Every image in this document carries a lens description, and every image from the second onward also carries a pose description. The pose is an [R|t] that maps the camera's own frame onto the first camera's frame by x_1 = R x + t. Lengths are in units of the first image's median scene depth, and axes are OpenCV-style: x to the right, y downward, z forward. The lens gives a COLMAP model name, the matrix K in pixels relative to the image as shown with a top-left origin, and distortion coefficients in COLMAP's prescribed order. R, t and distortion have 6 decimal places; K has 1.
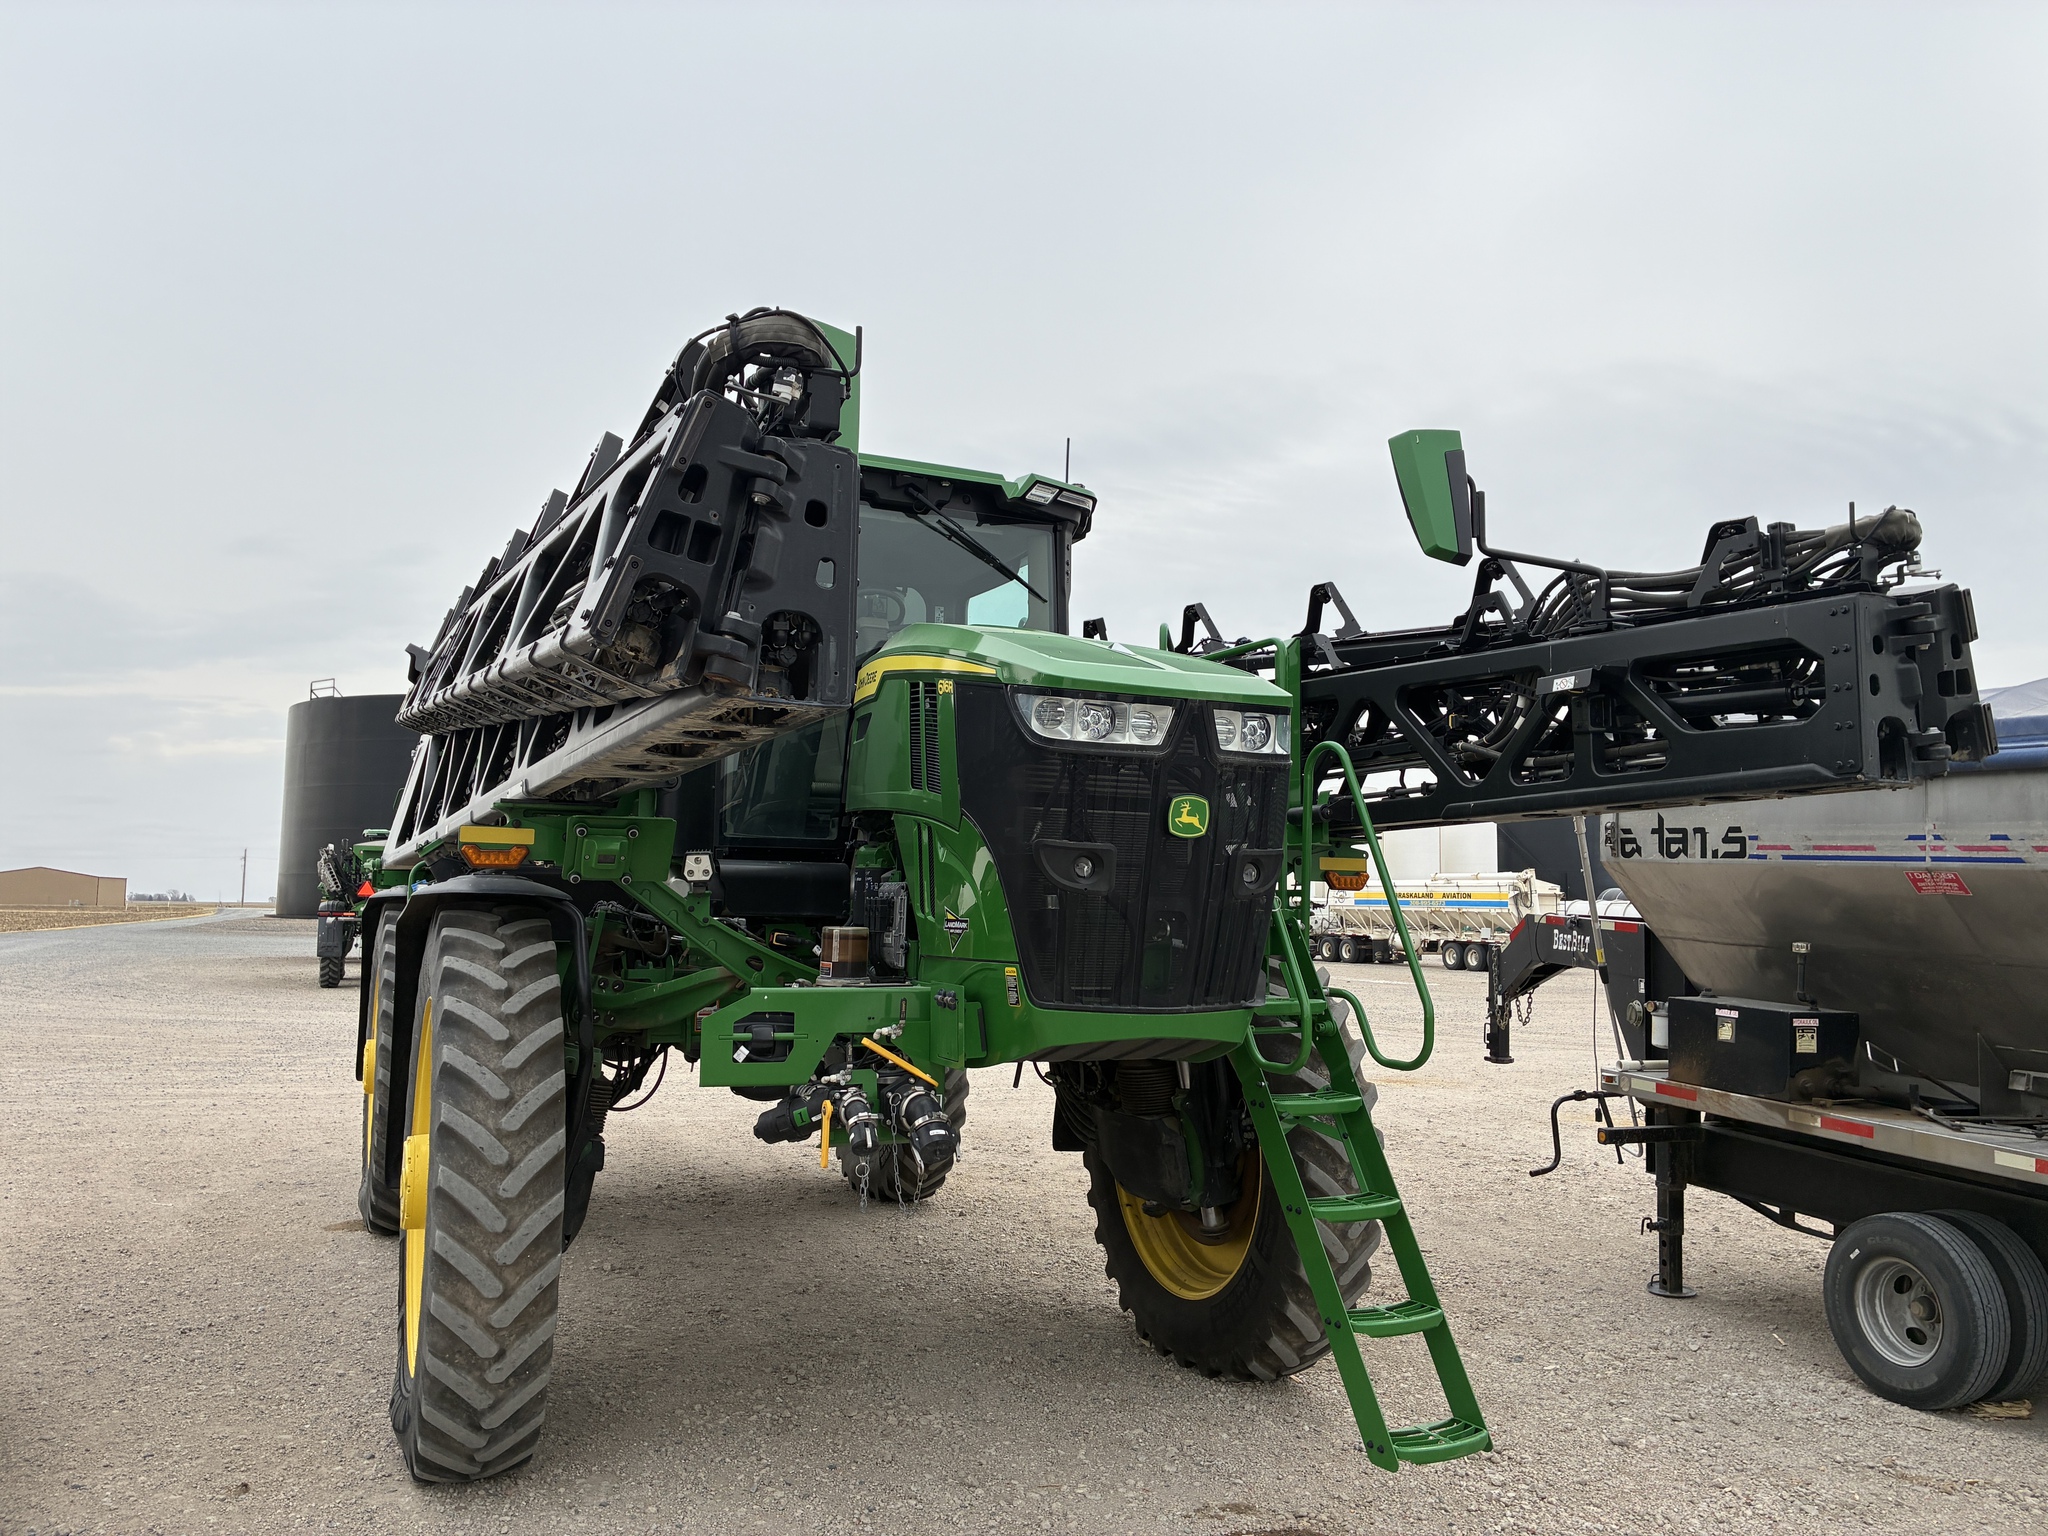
lens RADIAL K [[1572.2, 0, 1040.4], [0, 1572.2, 744.9], [0, 0, 1]] dist [0.059958, -0.082249]
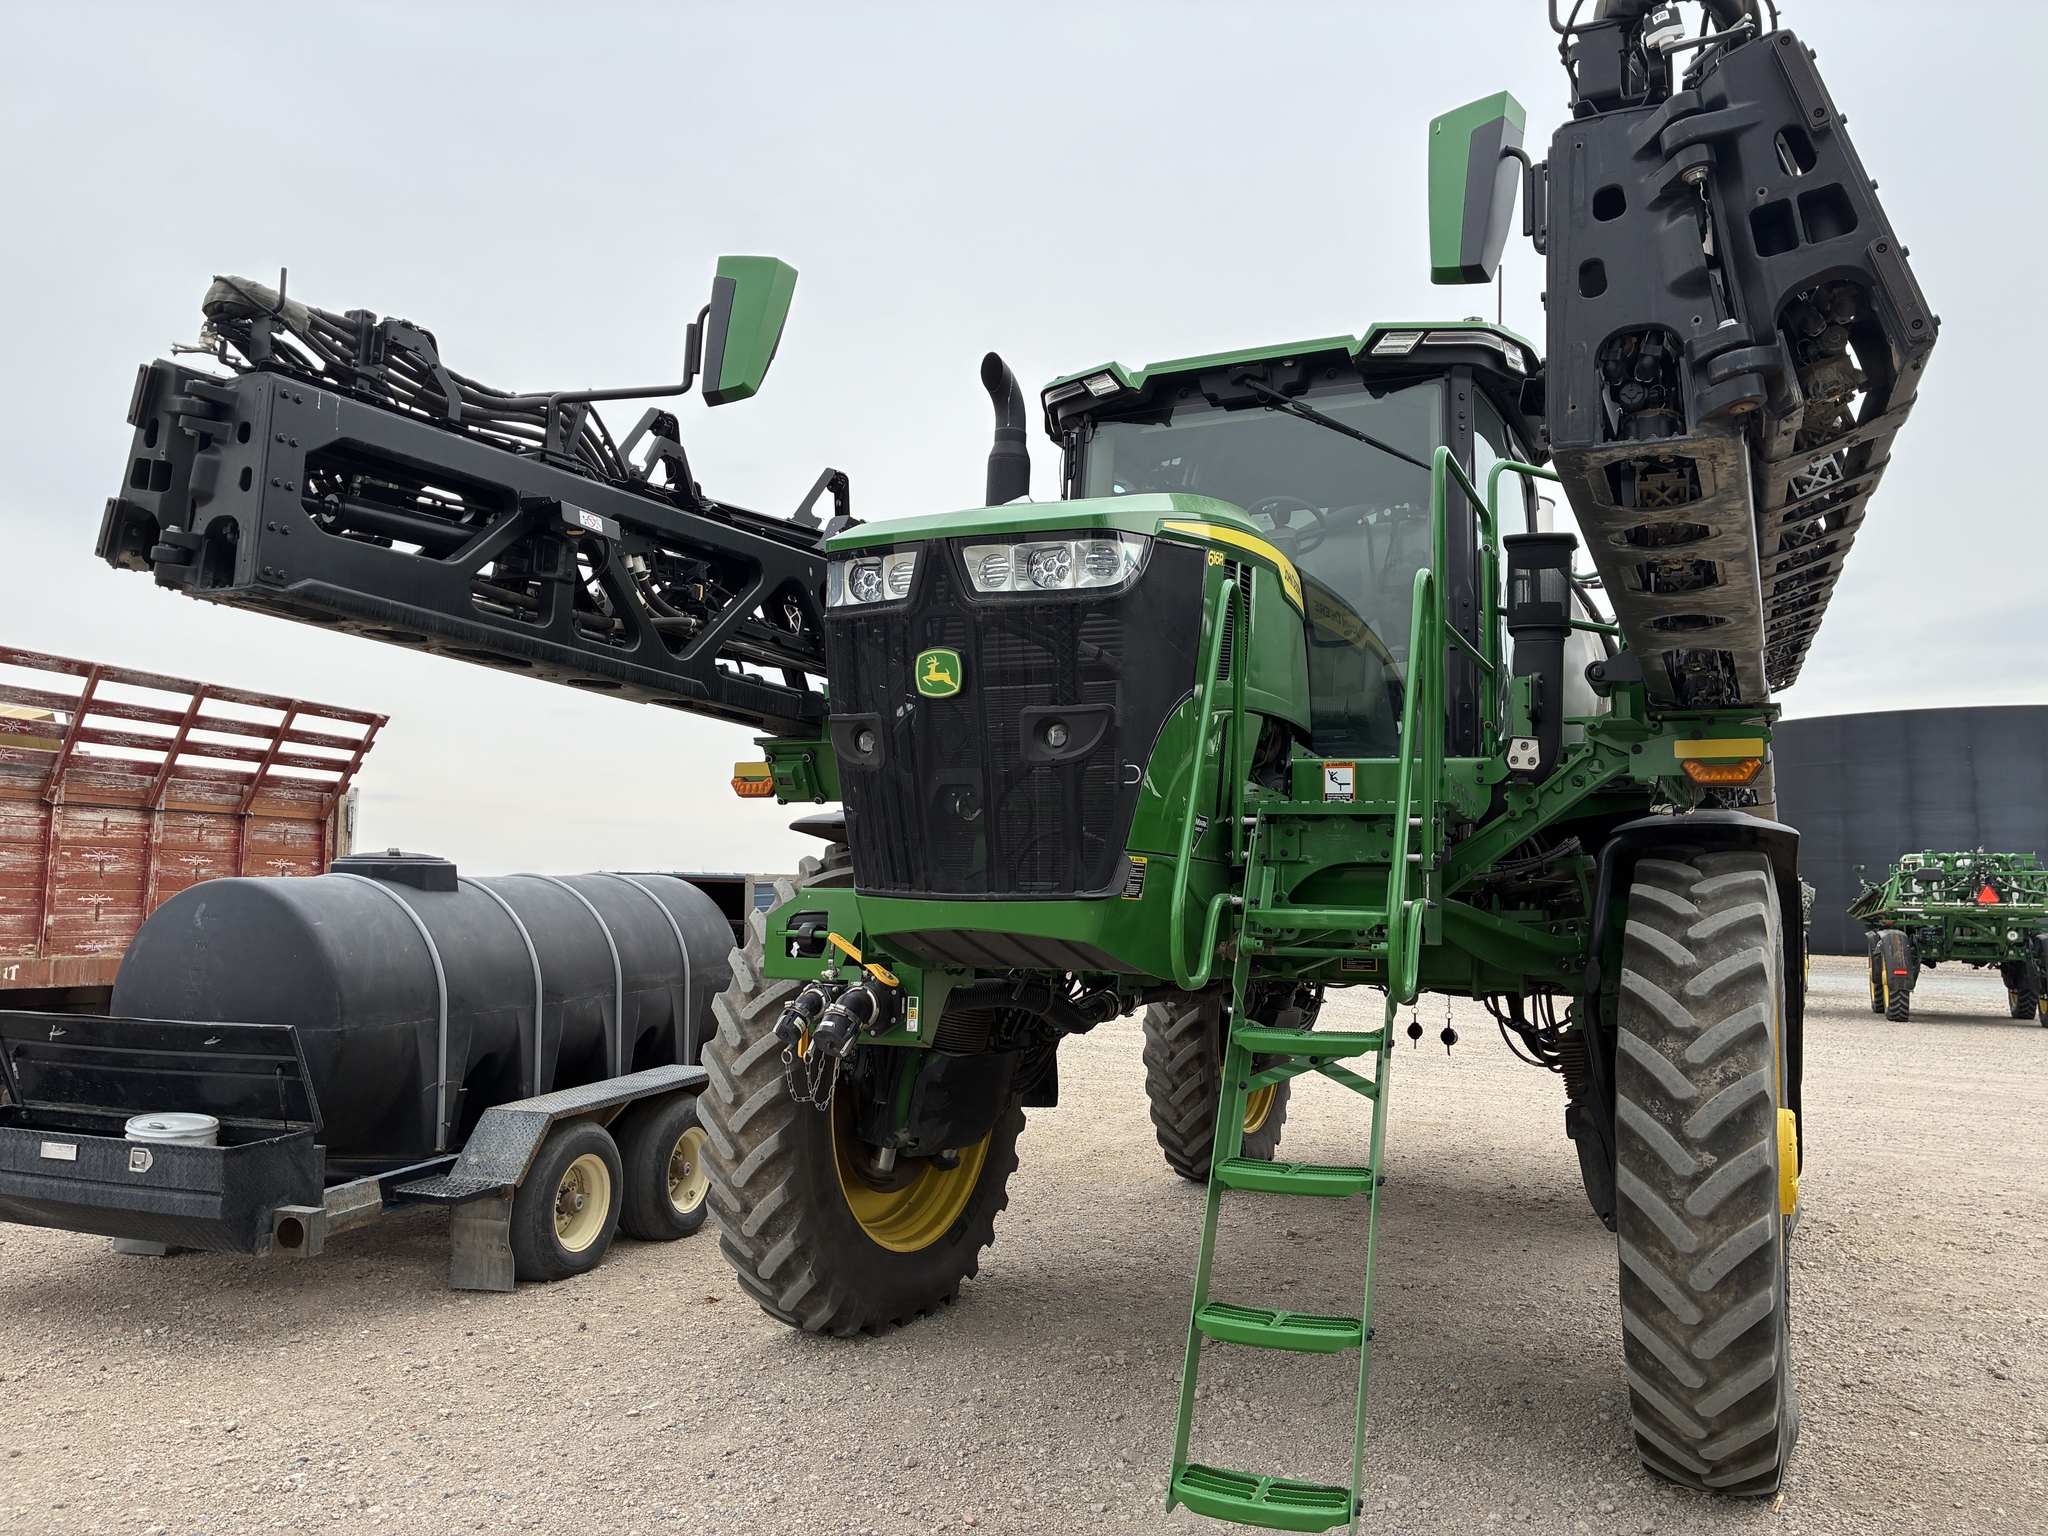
lens RADIAL K [[1572.2, 0, 1020.7], [0, 1572.2, 739.8], [0, 0, 1]] dist [0.059958, -0.082249]
pose [[0.620020, -0.089332, -0.779484, 0.657030], [0.065837, 0.995917, -0.061768, 0.114593], [0.781819, -0.013022, 0.623370, 0.403444]]
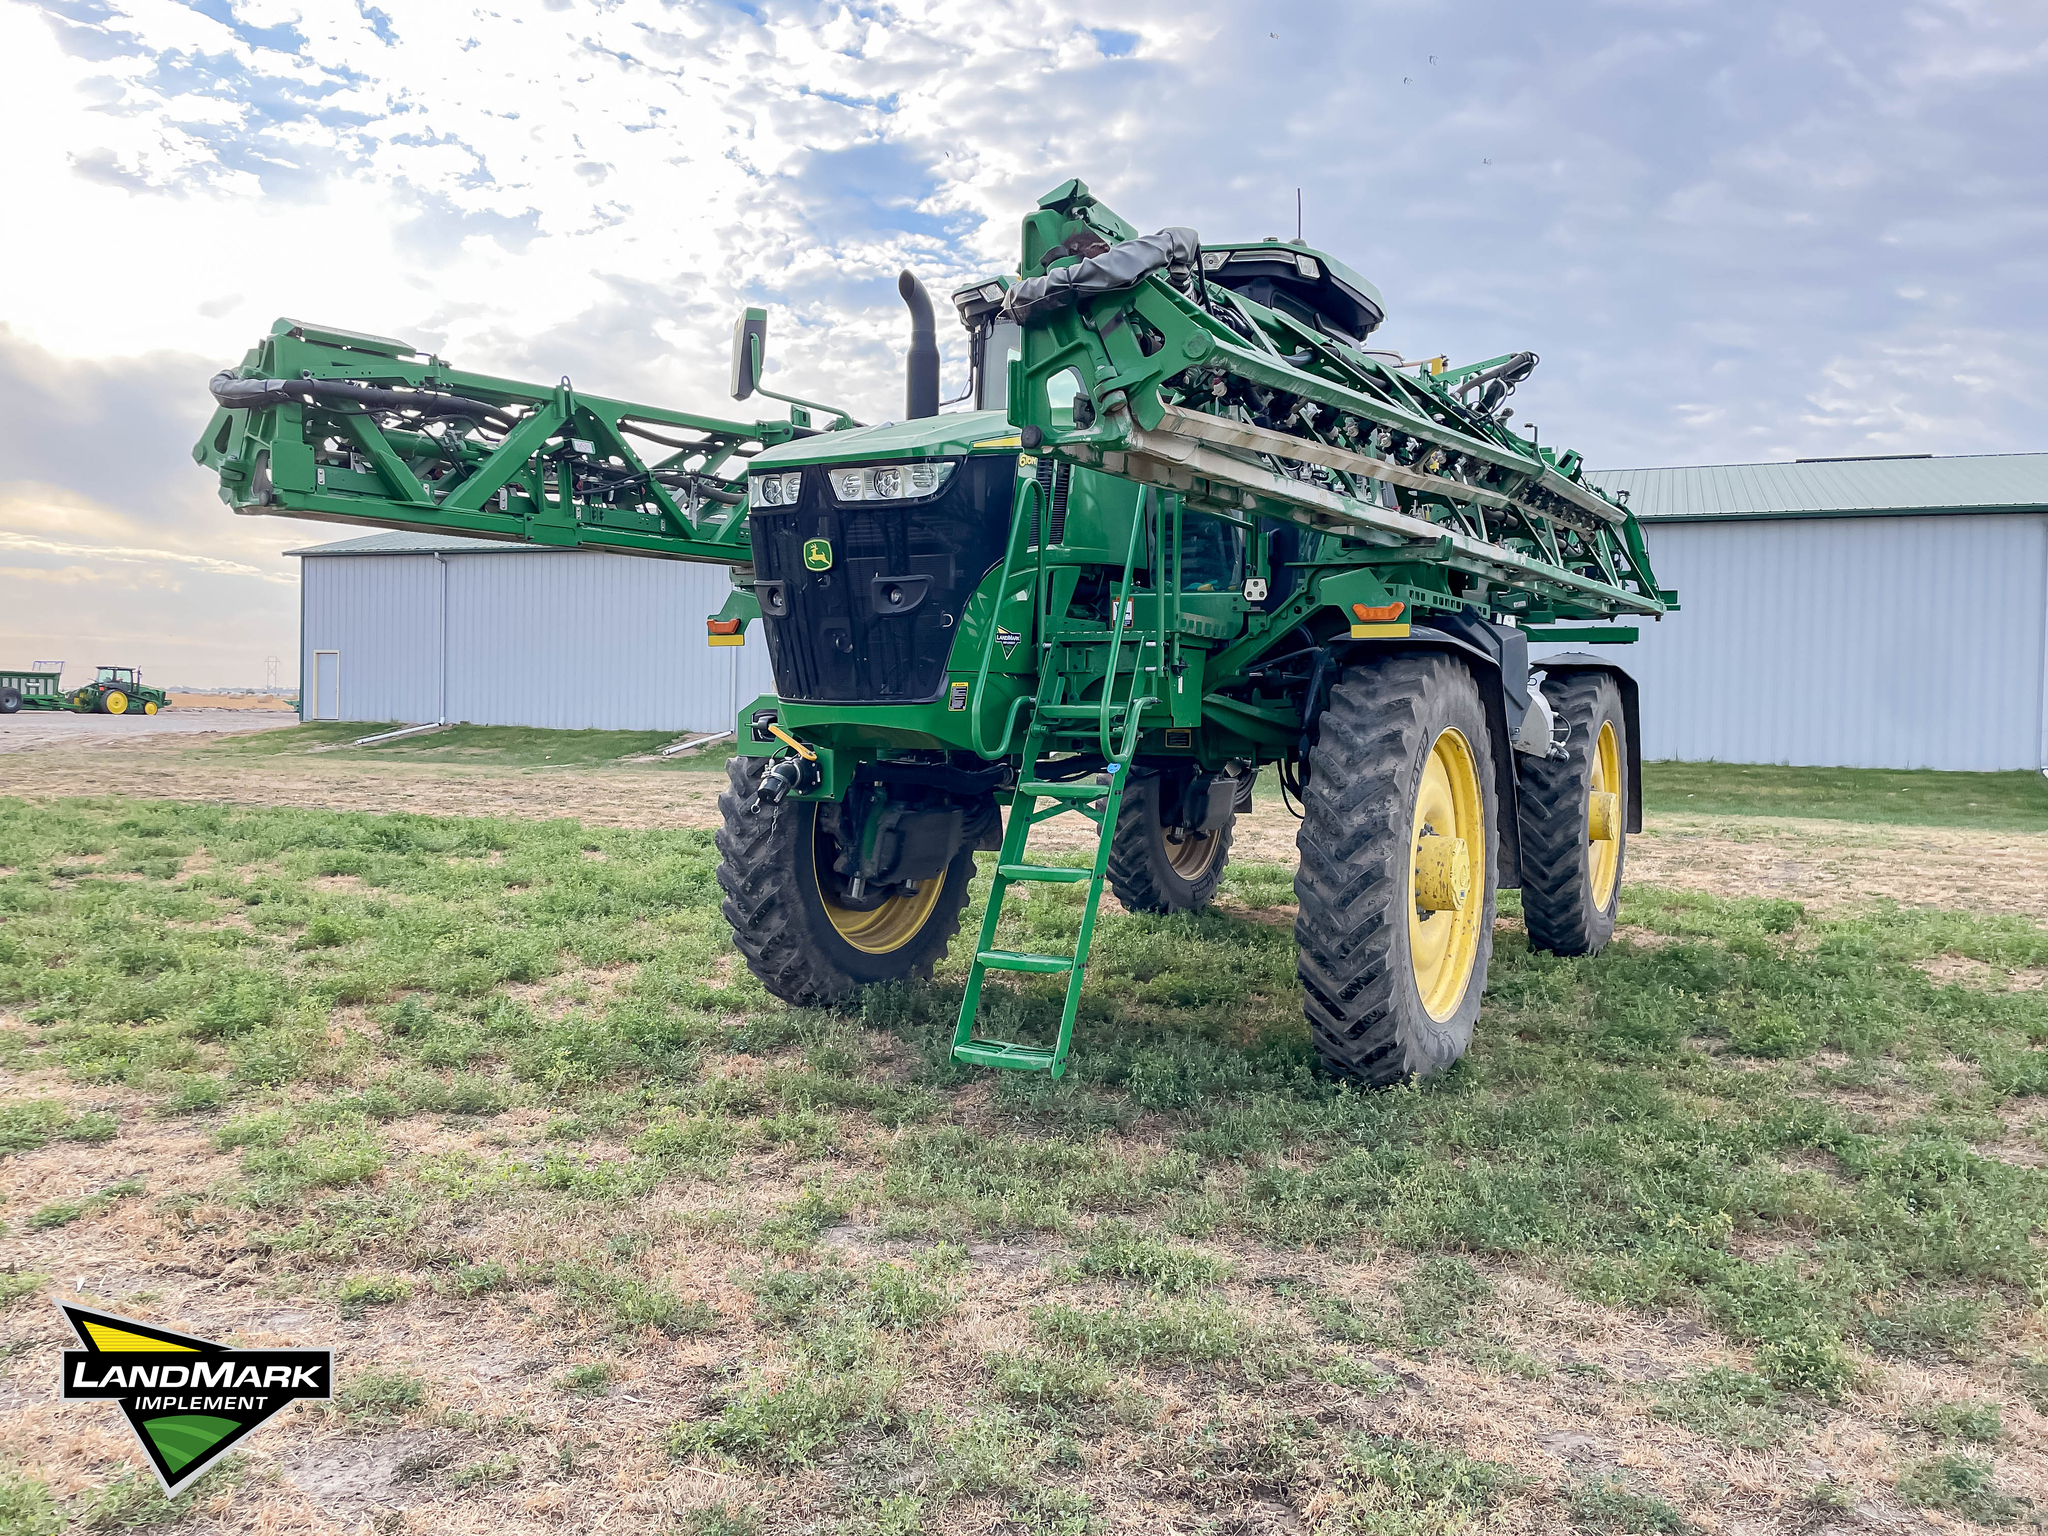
lens RADIAL K [[1572.2, 0, 1035.8], [0, 1572.2, 775.1], [0, 0, 1]] dist [0.059958, -0.082249]
pose [[0.583782, 0.029523, -0.811374, 1.049819], [0.084452, 0.991710, 0.096849, 0.095335], [0.807506, -0.125061, 0.576449, 0.298305]]
